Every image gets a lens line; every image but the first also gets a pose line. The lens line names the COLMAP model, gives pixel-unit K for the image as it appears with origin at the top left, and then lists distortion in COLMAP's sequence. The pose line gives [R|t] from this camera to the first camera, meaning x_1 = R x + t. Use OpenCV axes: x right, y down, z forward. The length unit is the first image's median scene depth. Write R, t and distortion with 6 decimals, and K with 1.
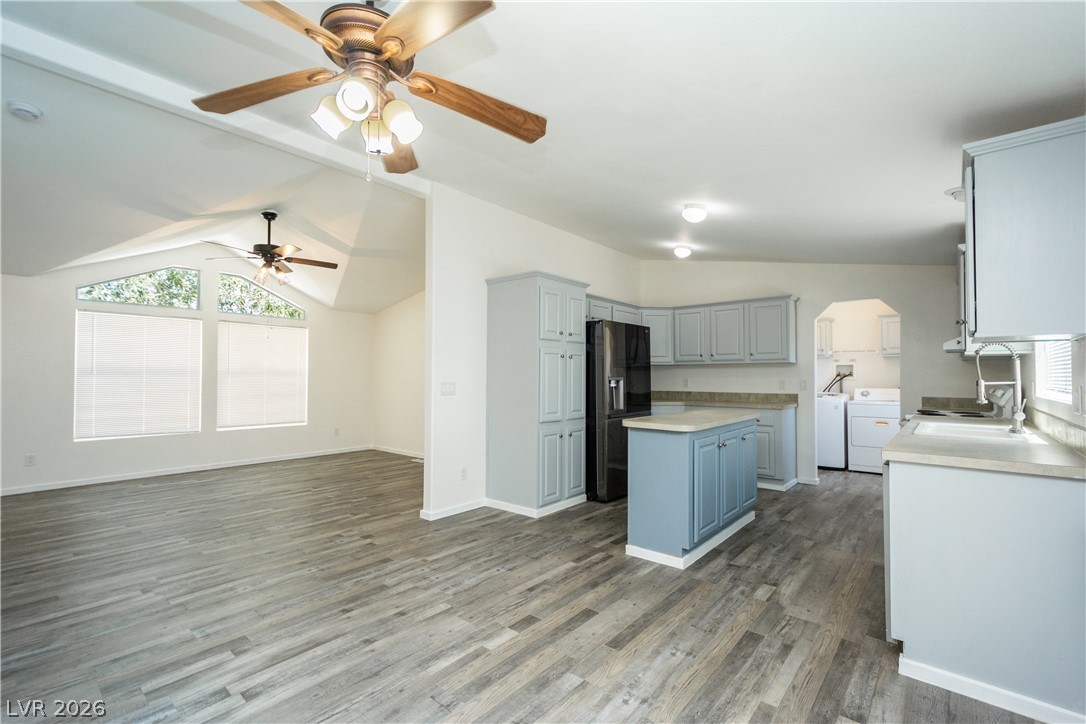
lens RADIAL K [[473.4, 0, 555.4], [0, 473.4, 365.5], [0, 0, 1]] dist [0.002343, -0.000162]
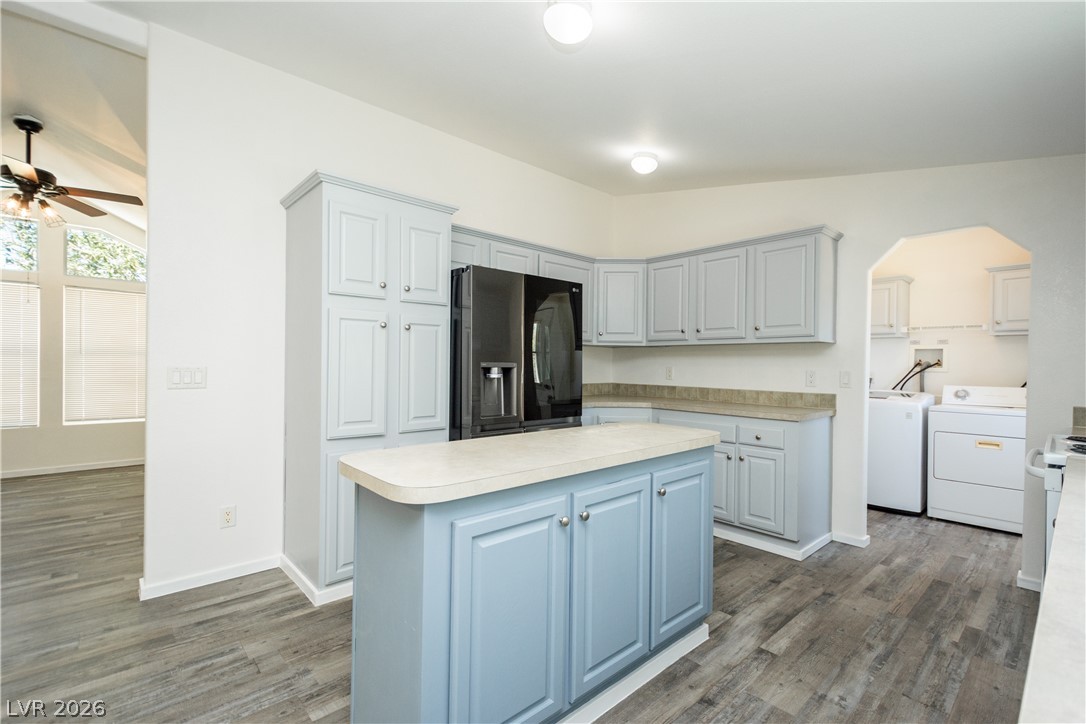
lens RADIAL K [[485.7, 0, 558.2], [0, 485.7, 363.9], [0, 0, 1]] dist [0.007010, -0.000839]
pose [[0.991995, 0.011233, -0.125778, 0.282576], [-0.008323, 0.999686, 0.023634, 0.011241], [0.126004, -0.022398, 0.991777, 0.403403]]
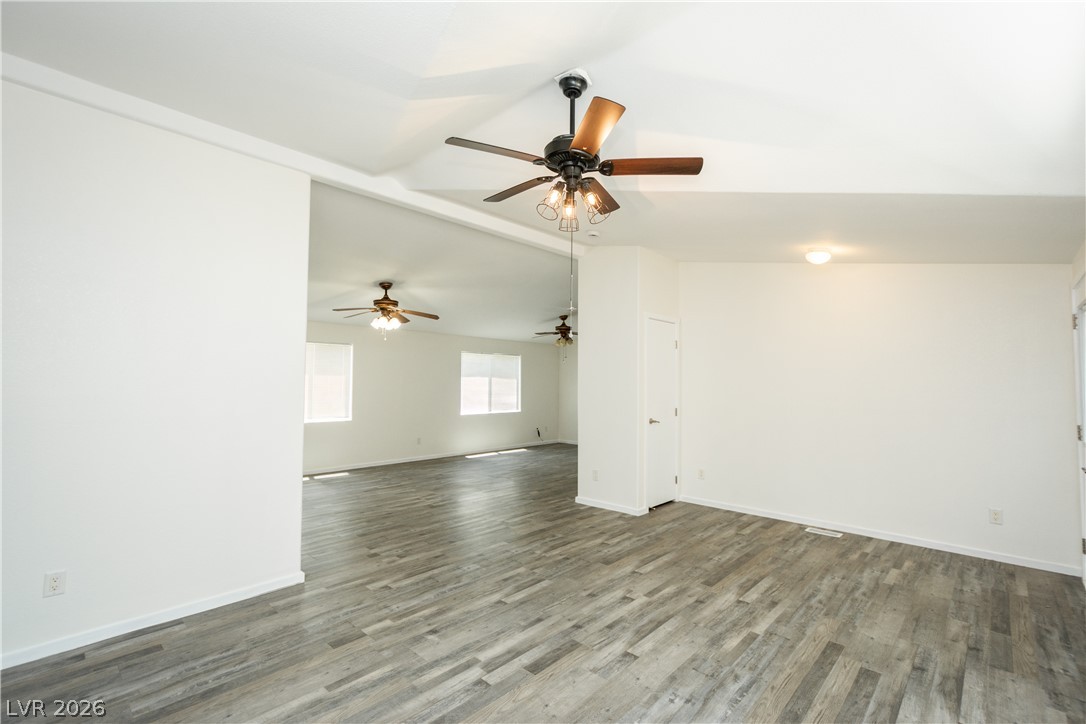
lens RADIAL K [[485.7, 0, 558.2], [0, 485.7, 363.9], [0, 0, 1]] dist [0.007010, -0.000839]
pose [[-0.998643, -0.006368, 0.051696, -0.660859], [-0.009382, 0.998256, -0.058286, 0.002903], [-0.051235, -0.058692, -0.996961, 1.601021]]
